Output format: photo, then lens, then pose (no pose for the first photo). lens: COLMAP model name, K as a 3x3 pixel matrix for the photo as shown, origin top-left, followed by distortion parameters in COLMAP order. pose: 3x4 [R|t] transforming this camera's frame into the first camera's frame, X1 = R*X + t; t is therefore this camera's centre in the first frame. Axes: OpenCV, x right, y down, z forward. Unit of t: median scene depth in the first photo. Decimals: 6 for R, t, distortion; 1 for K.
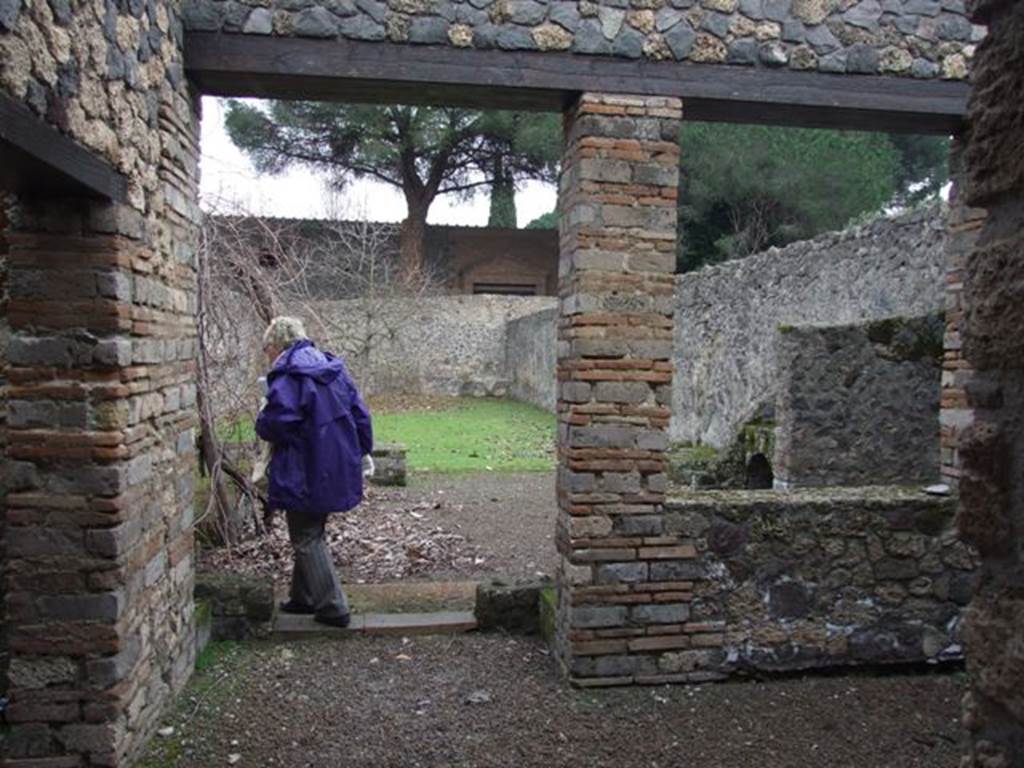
lens RADIAL K [[800.7, 0, 512.0], [0, 800.7, 384.0], [0, 0, 1]] dist [-0.057028, 0.045245]
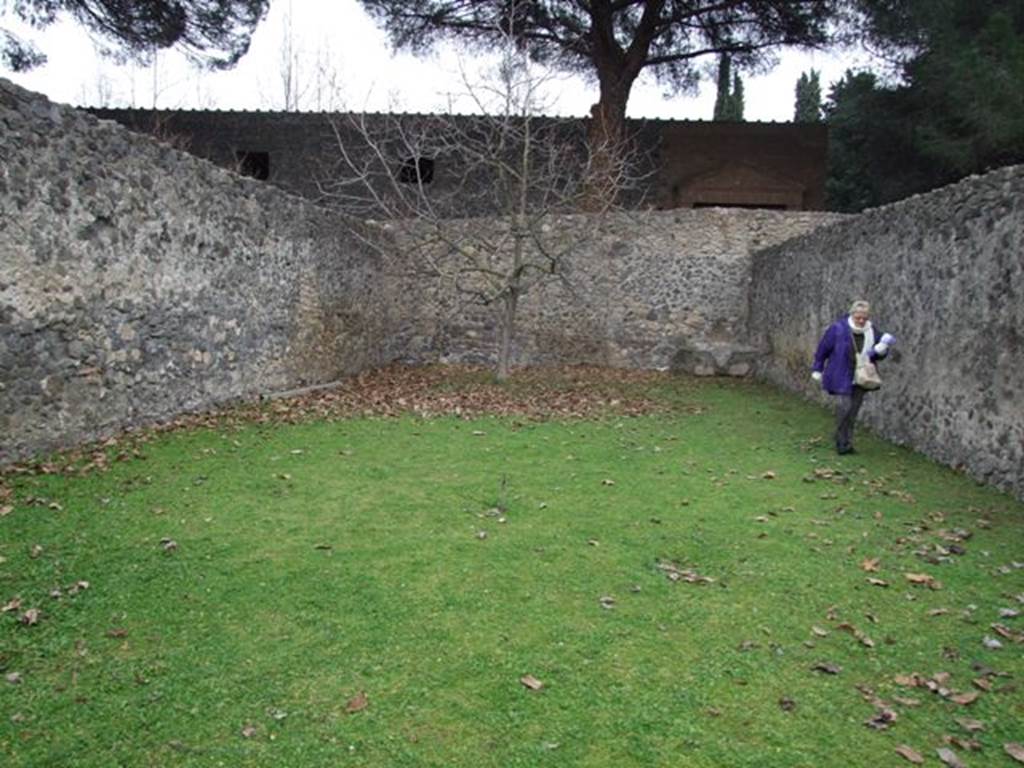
lens RADIAL K [[800.7, 0, 512.0], [0, 800.7, 384.0], [0, 0, 1]] dist [-0.057028, 0.045245]
pose [[0.968696, 0.040828, -0.244869, -0.031603], [-0.026282, 0.997706, 0.062382, -0.010994], [0.246855, -0.053994, 0.967547, 0.363088]]
